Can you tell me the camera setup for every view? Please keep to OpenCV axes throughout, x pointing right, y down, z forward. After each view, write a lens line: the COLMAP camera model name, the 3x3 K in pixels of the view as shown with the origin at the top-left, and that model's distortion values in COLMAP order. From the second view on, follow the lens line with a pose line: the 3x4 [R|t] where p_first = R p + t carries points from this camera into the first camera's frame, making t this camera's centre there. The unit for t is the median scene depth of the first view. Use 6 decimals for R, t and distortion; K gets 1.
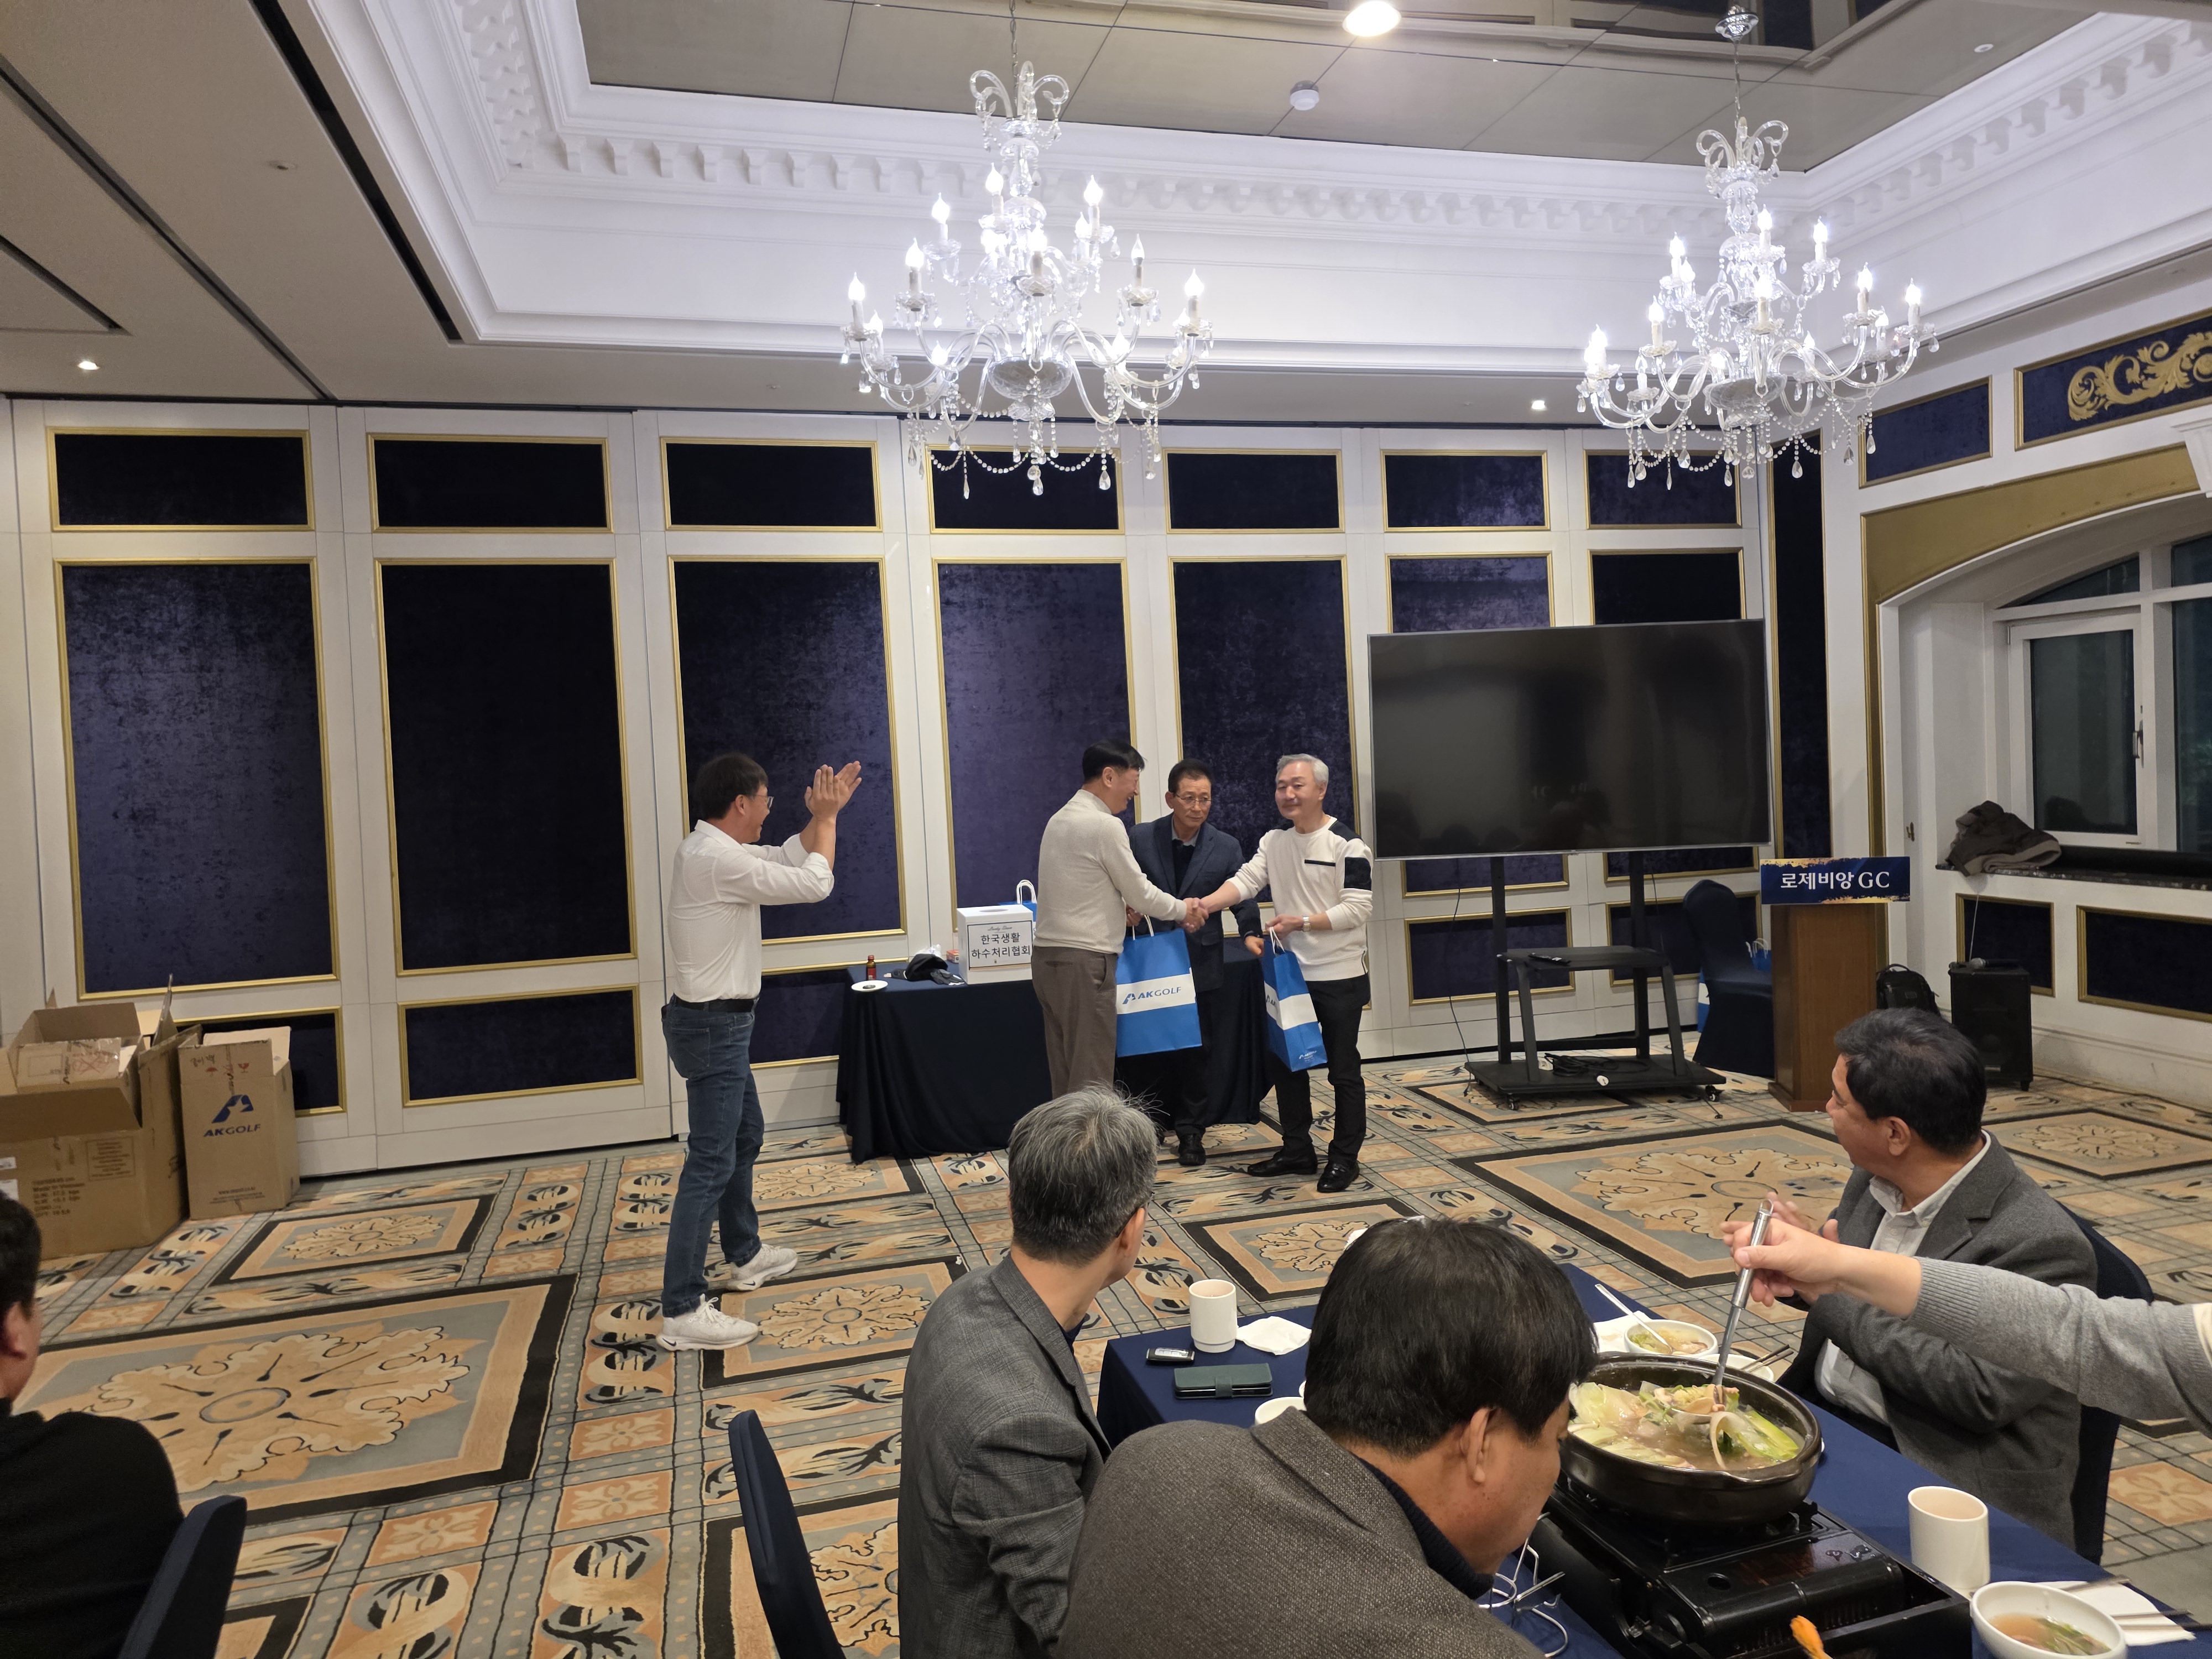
lens RADIAL K [[1515.2, 0, 1121.3], [0, 1515.2, 802.9], [0, 0, 1]] dist [0.044445, -0.039543]
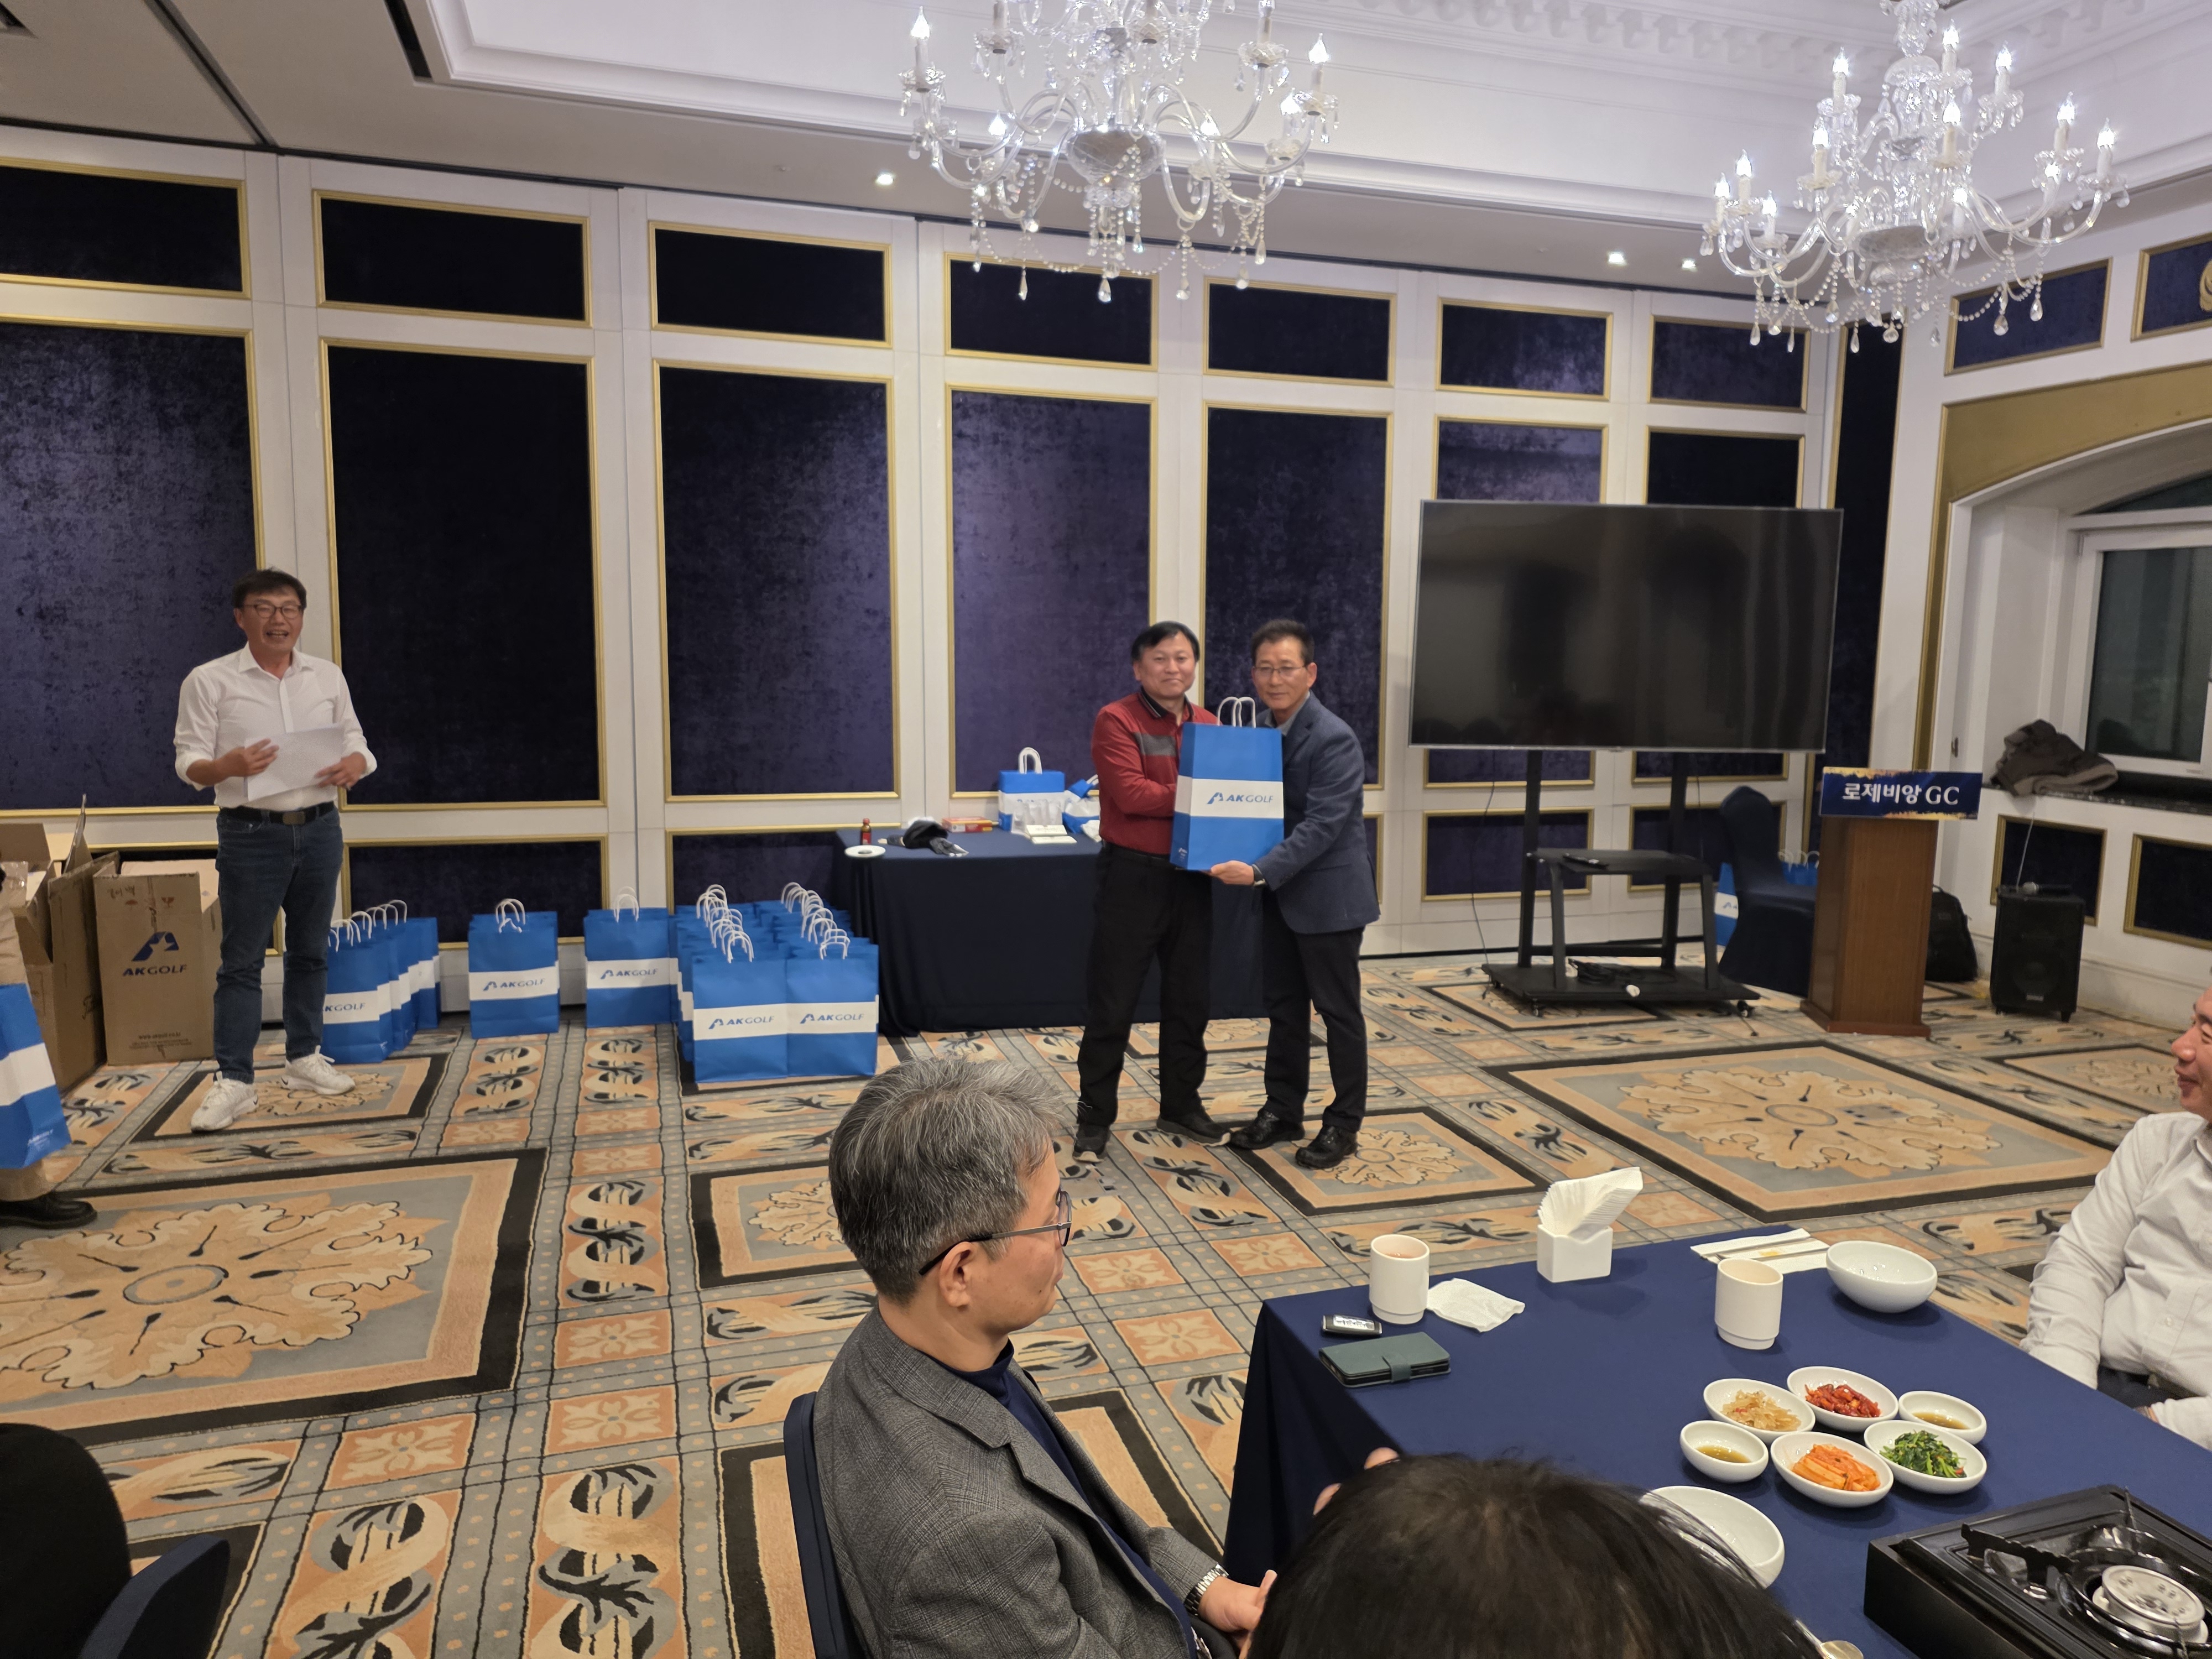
lens RADIAL K [[1515.2, 0, 1113.5], [0, 1515.2, 815.3], [0, 0, 1]] dist [0.044445, -0.039543]
pose [[0.997598, 0.055051, 0.042032, -0.056236], [-0.058582, 0.994395, 0.088015, 0.009826], [-0.036951, -0.090265, 0.995232, 0.083605]]
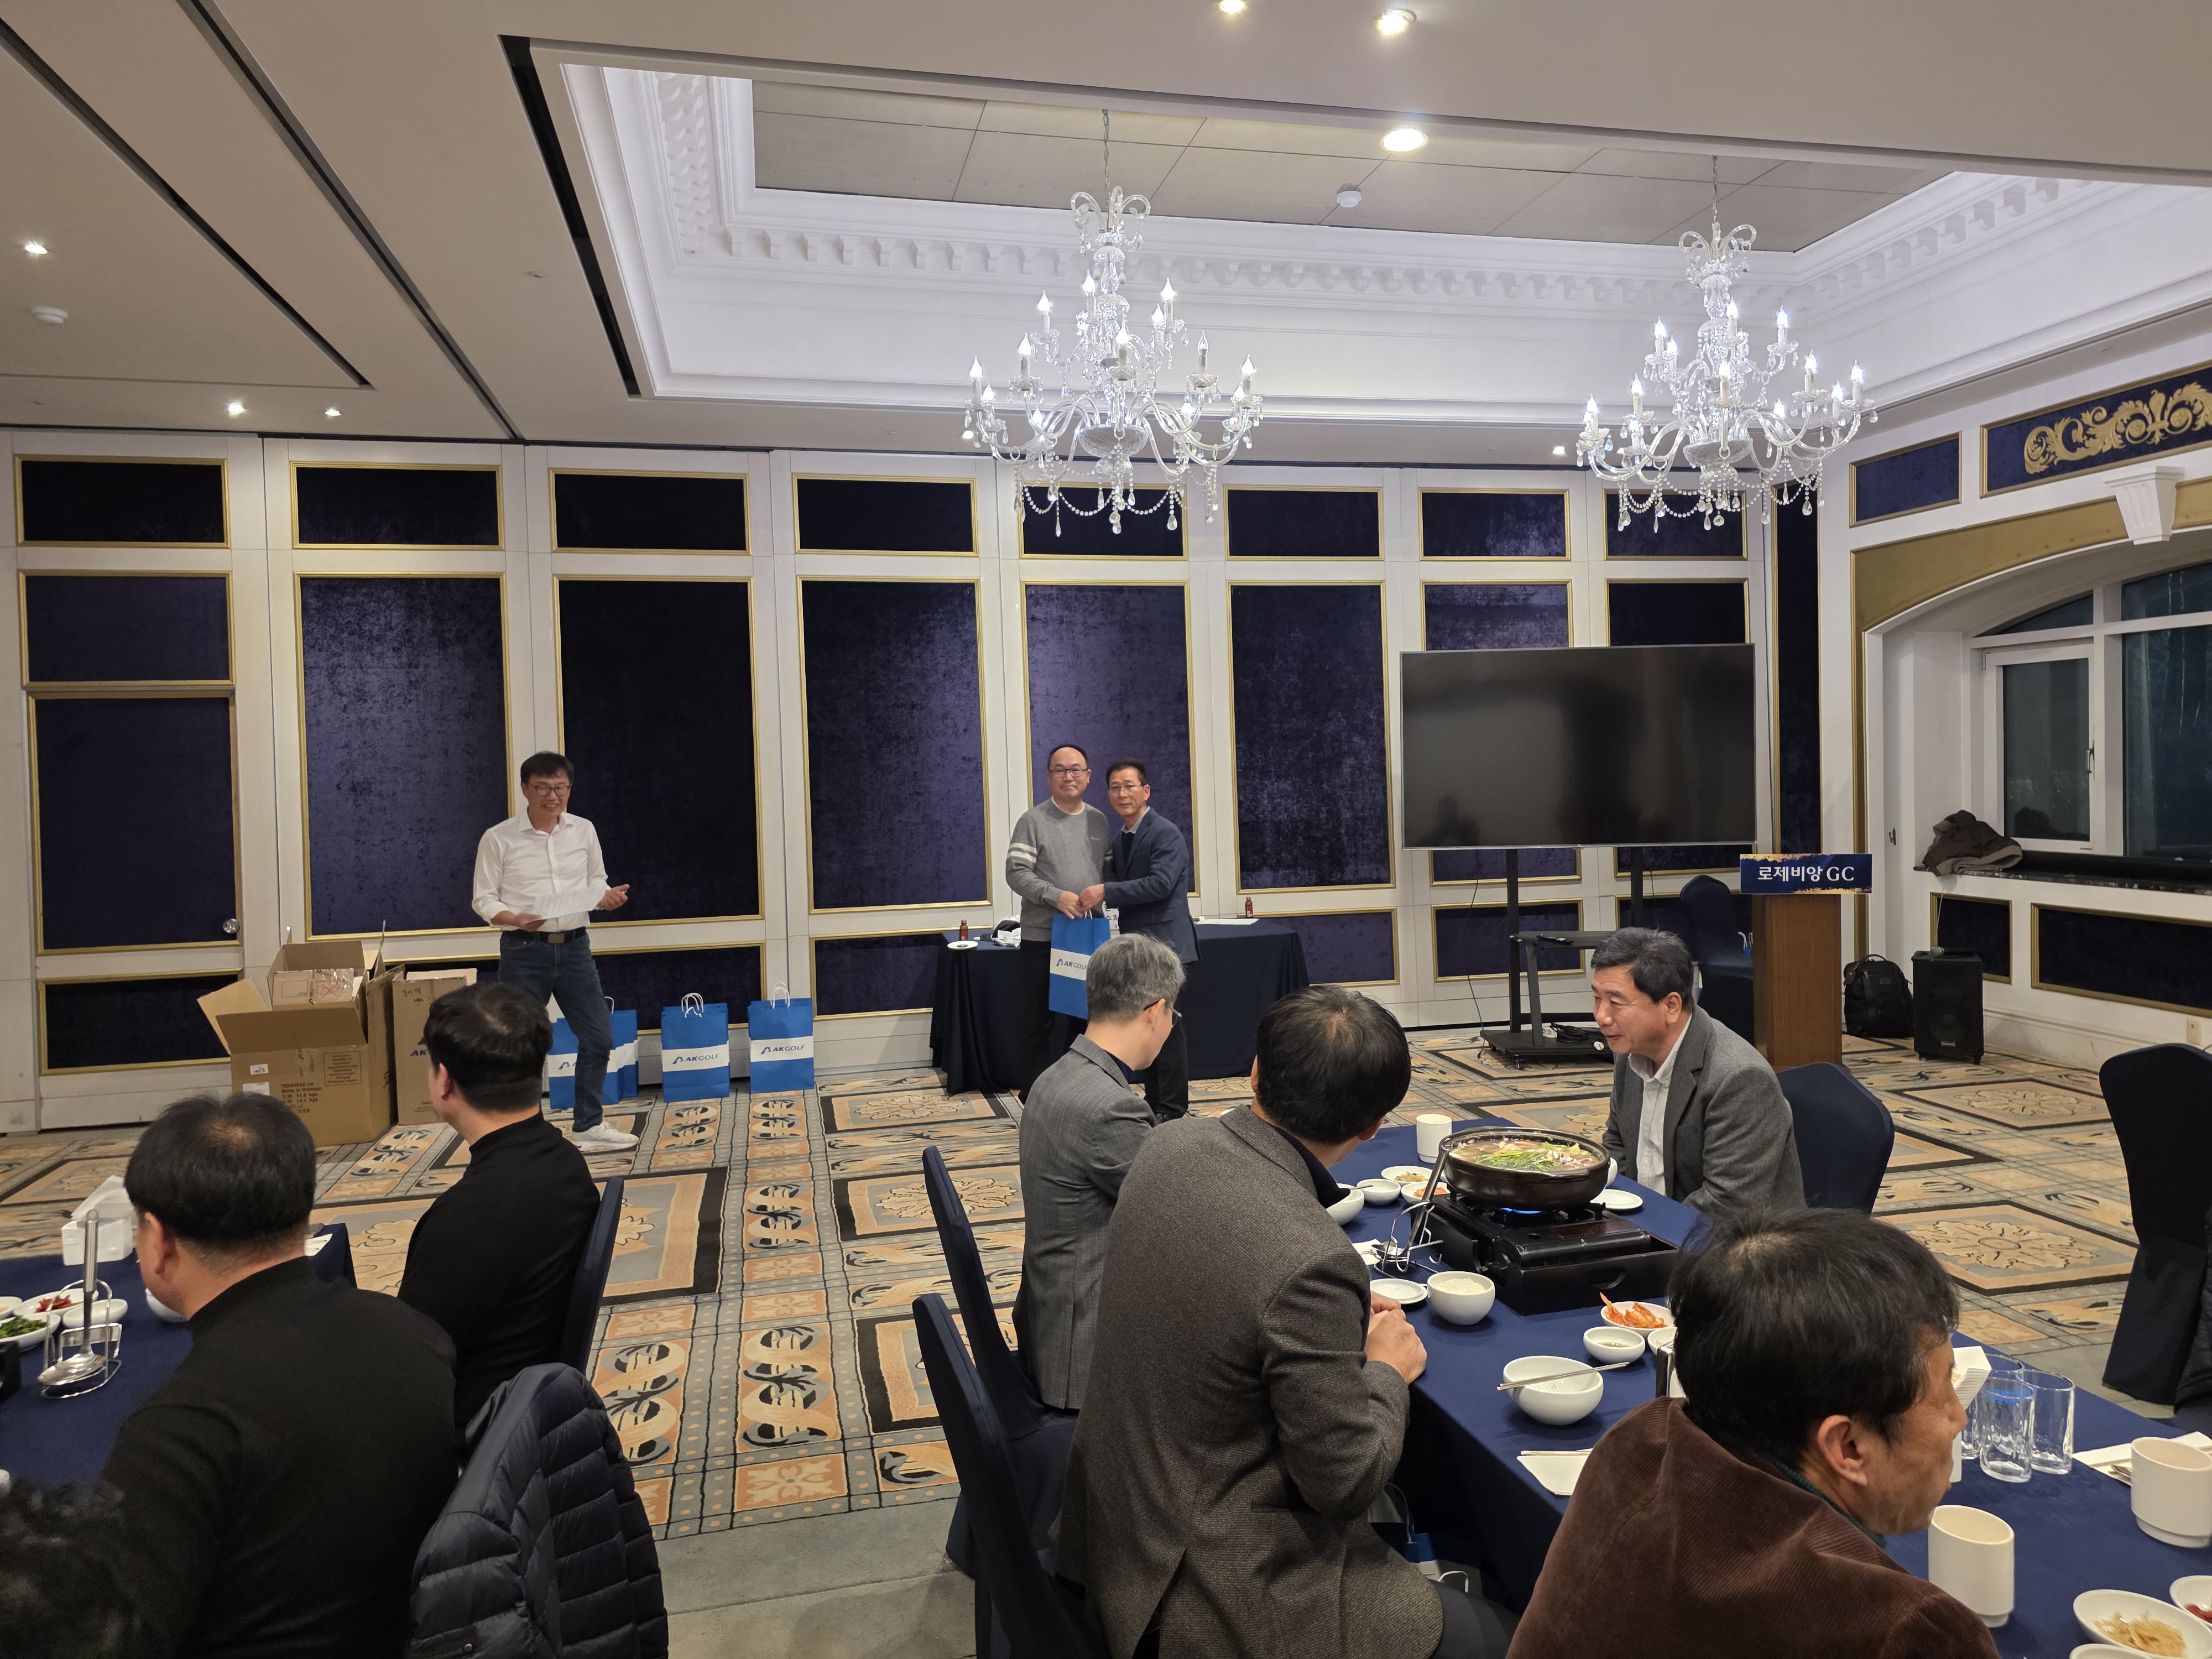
lens RADIAL K [[1515.2, 0, 1122.7], [0, 1515.2, 809.9], [0, 0, 1]] dist [0.044445, -0.039543]
pose [[0.999042, 0.019888, -0.038970, 0.000606], [-0.019958, 0.999800, -0.001399, 0.015350], [0.038935, 0.002176, 0.999239, -0.165514]]
